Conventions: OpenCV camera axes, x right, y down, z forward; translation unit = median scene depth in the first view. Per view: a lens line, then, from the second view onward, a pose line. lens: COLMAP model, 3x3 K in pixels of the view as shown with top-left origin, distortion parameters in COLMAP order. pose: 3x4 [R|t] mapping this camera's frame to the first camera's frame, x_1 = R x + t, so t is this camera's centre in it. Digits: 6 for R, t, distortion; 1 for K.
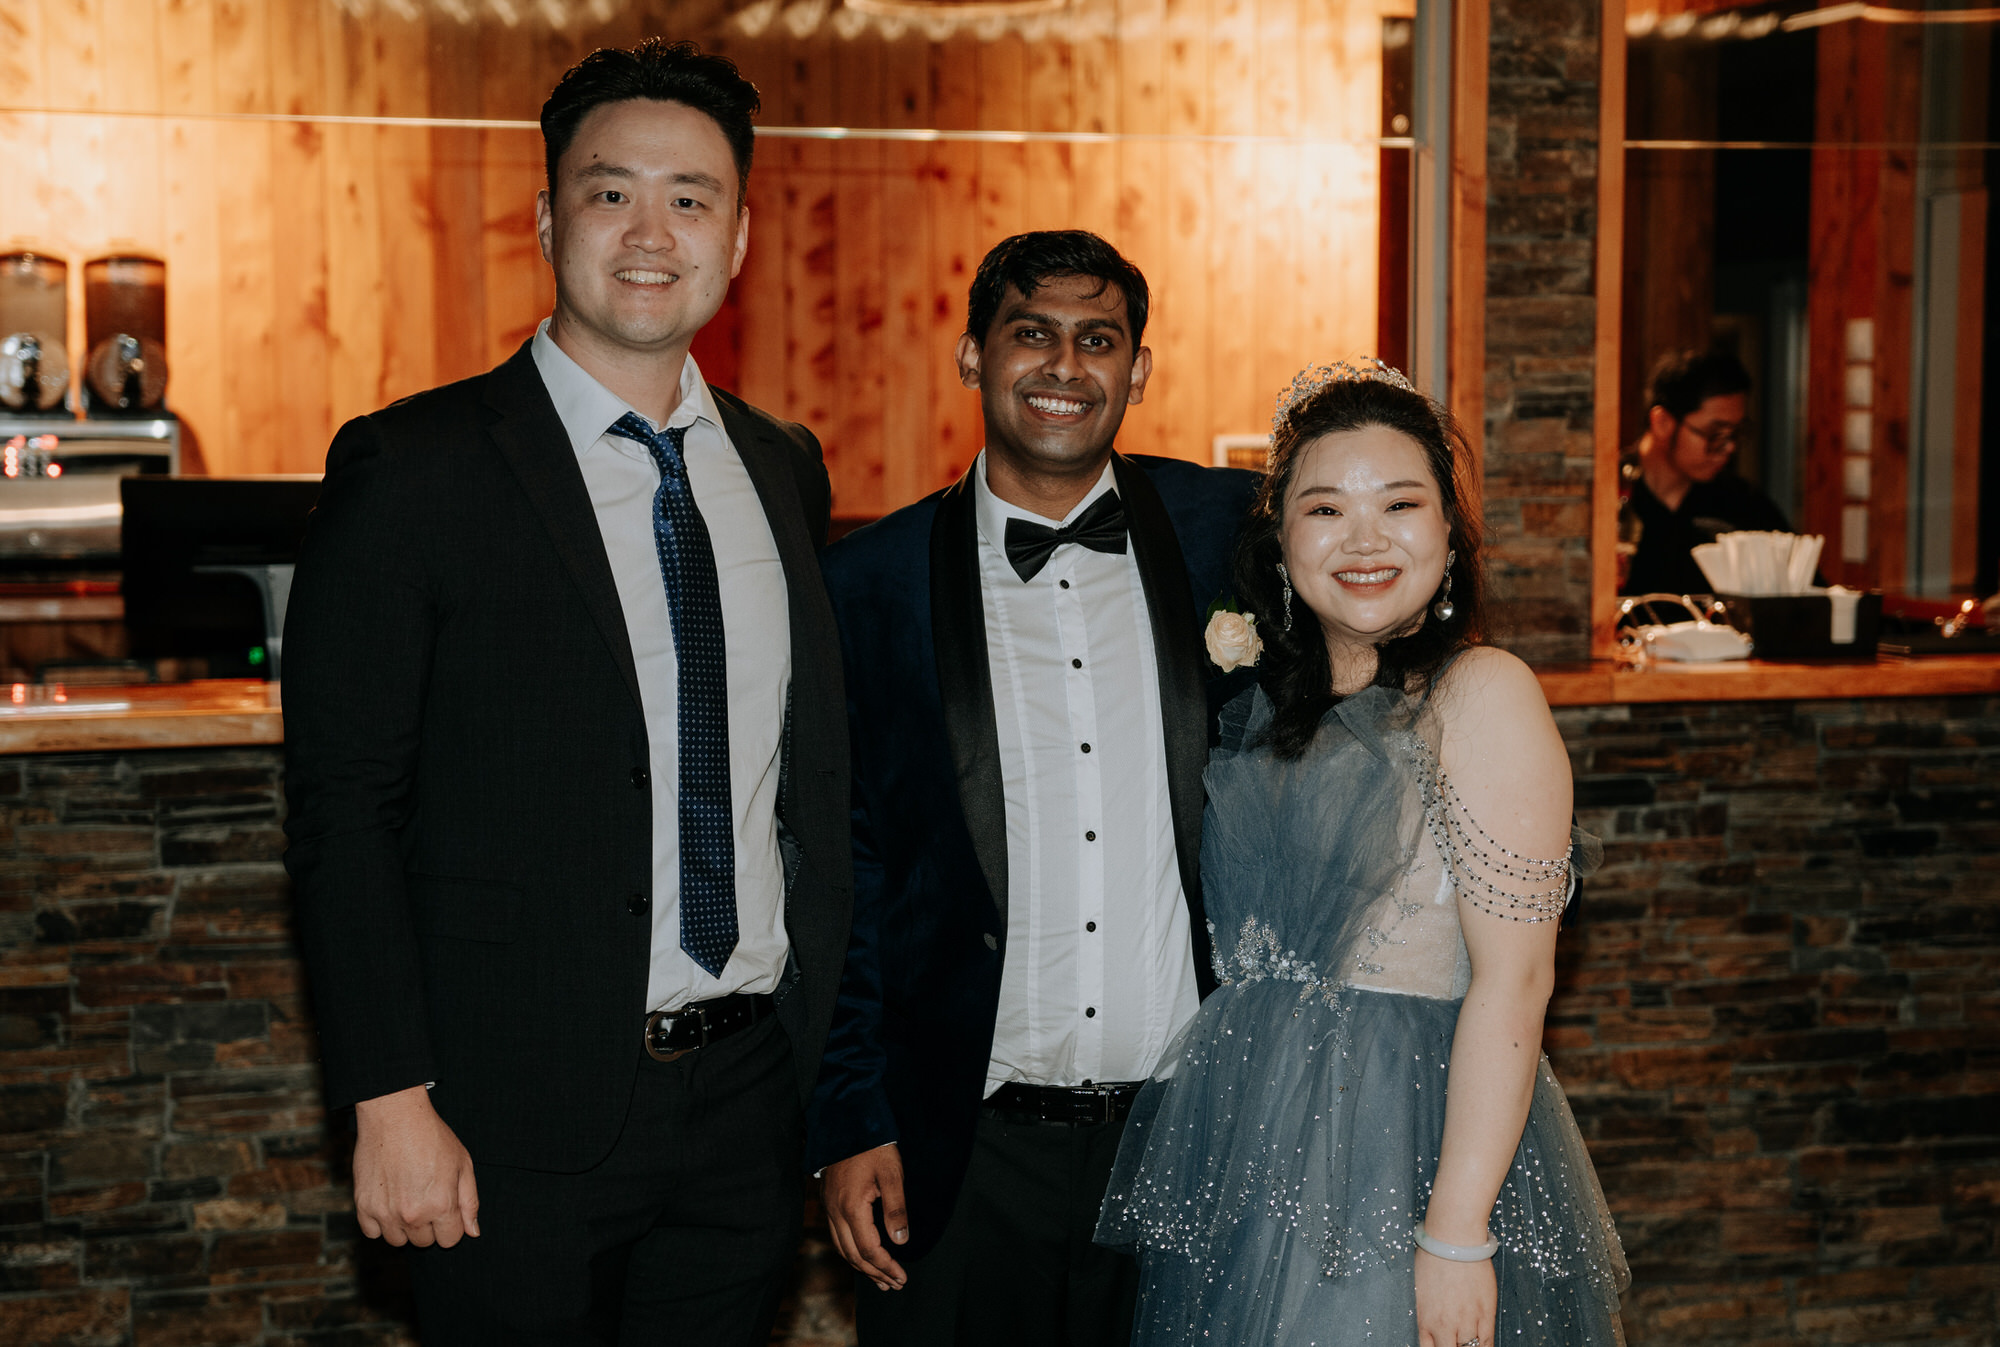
lens RADIAL K [[3623.7, 0, 1008.6], [0, 3623.7, 685.5], [0, 0, 1]] dist [0.224196, 0.000000]
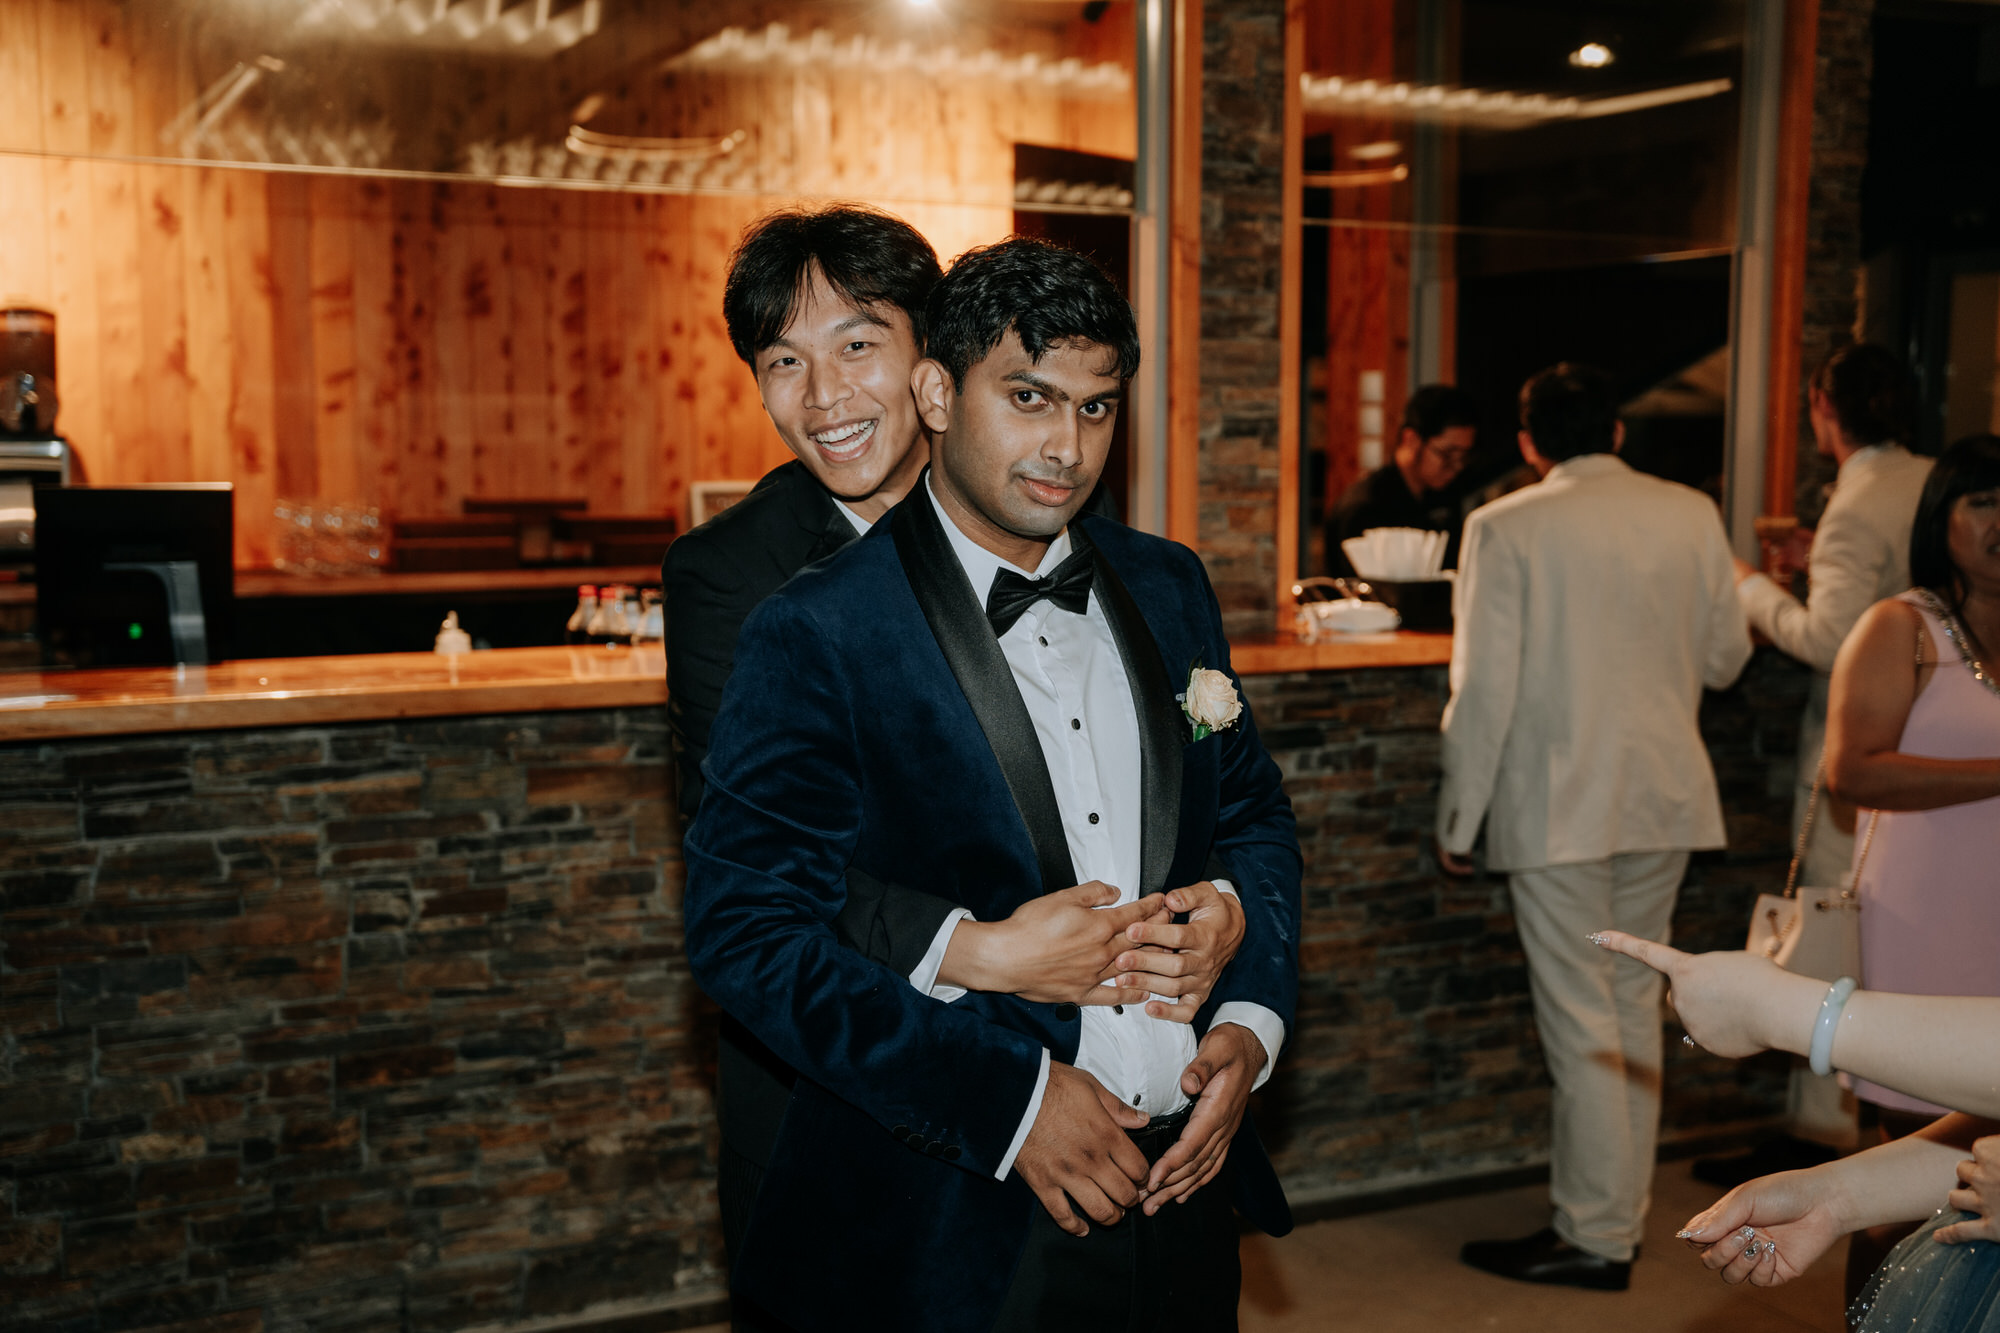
lens RADIAL K [[2288.8, 0, 977.7], [0, 2288.8, 656.1], [0, 0, 1]] dist [0.044441, 0.000000]
pose [[0.986218, -0.012349, 0.164990, -0.069859], [0.009986, 0.999835, 0.015143, -0.011512], [-0.165150, -0.013287, 0.986179, 0.239705]]
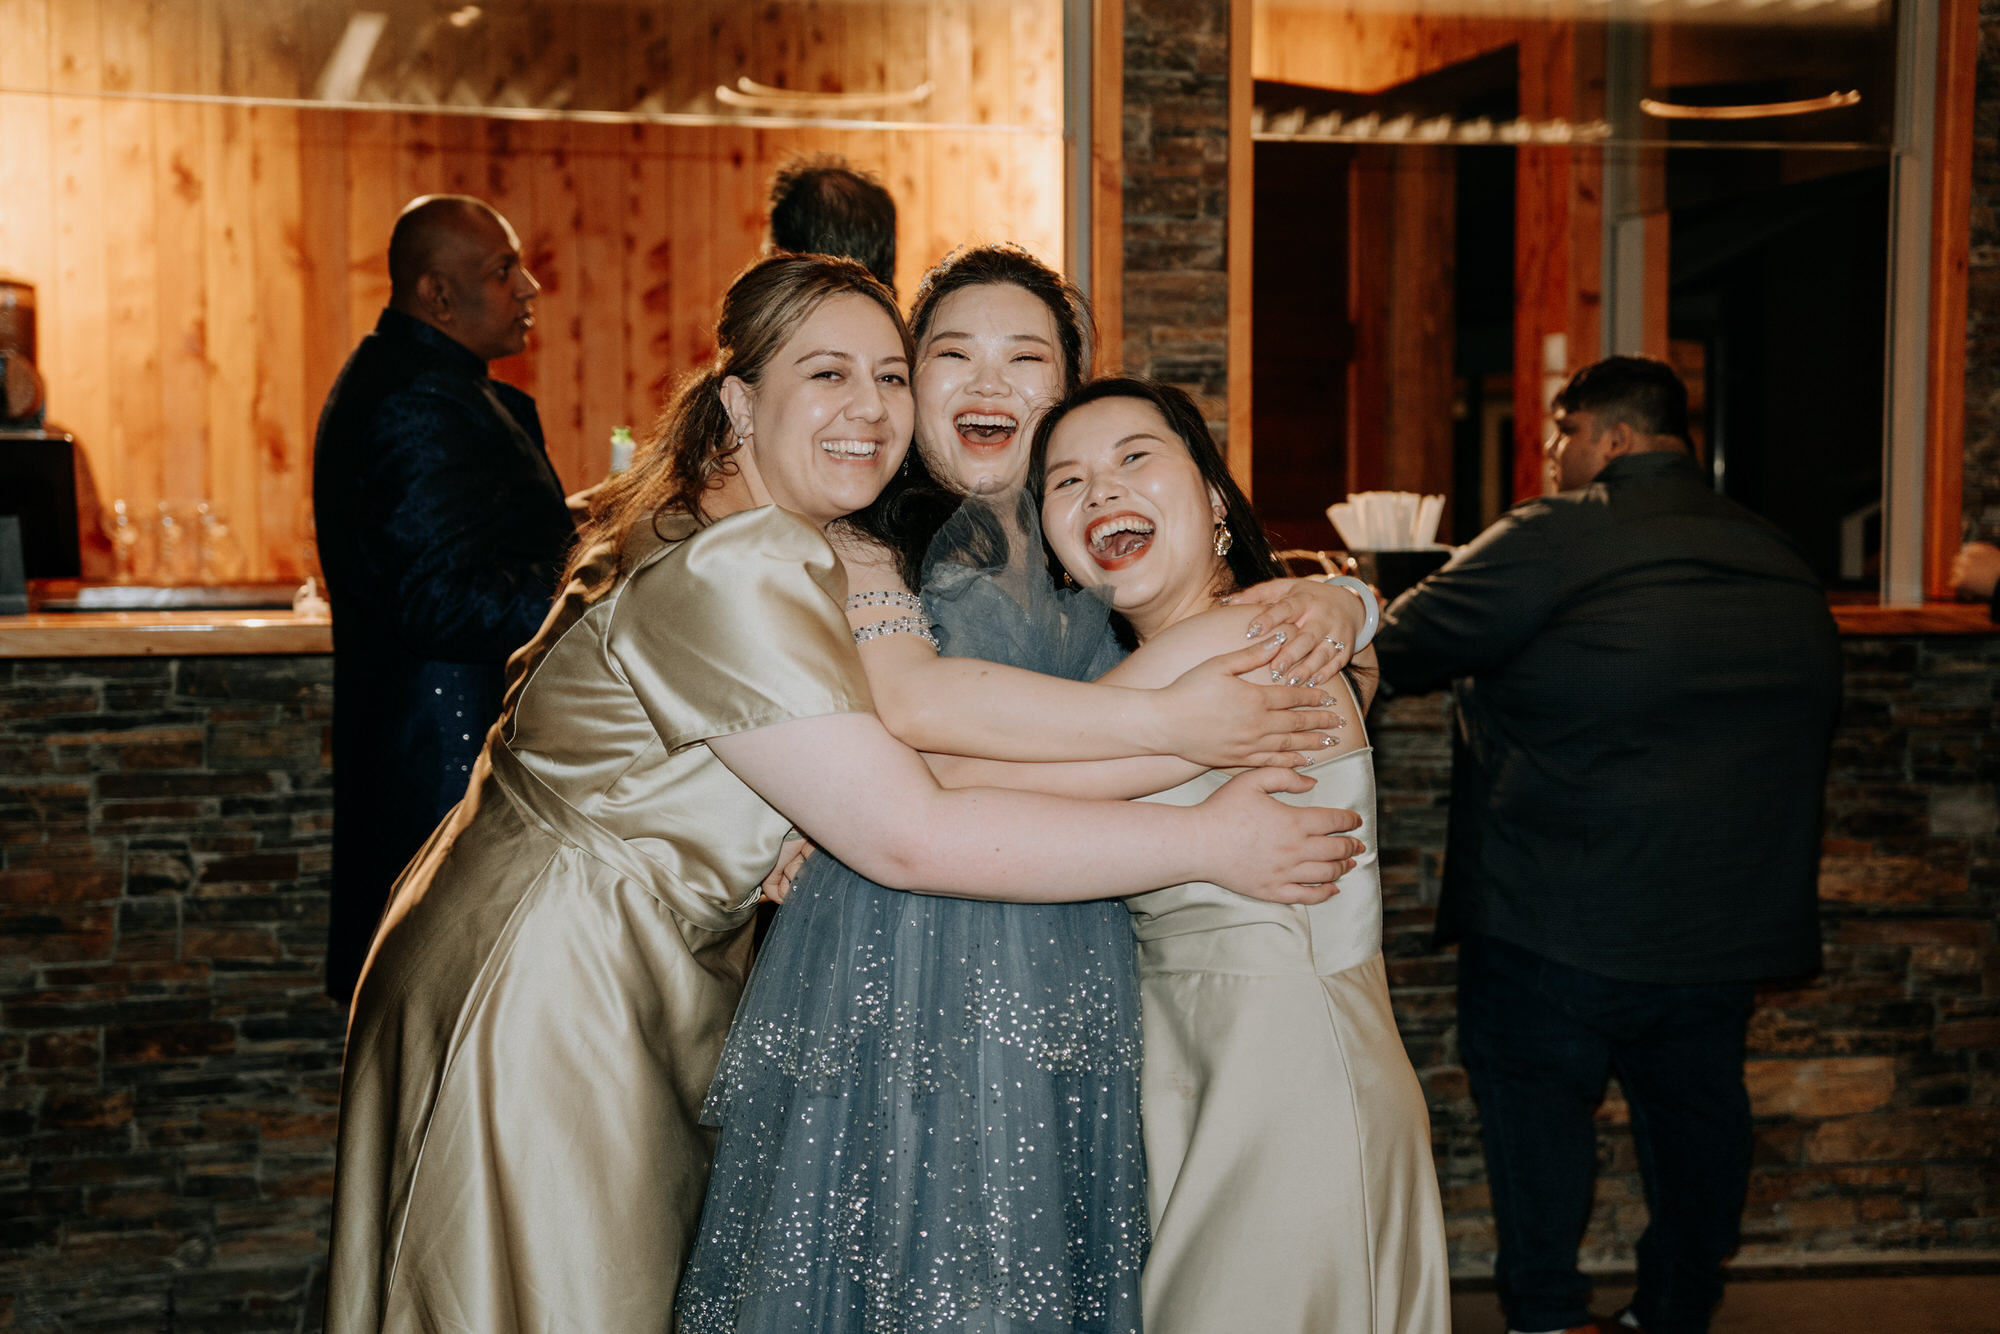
lens RADIAL K [[3103.2, 0, 923.9], [0, 3103.2, 626.7], [0, 0, 1]] dist [0.244652, 0.000000]
pose [[0.999124, 0.002002, -0.041809, 0.107133], [-0.003843, 0.999024, -0.044012, 0.038722], [0.041680, 0.044134, 0.998156, 0.075263]]
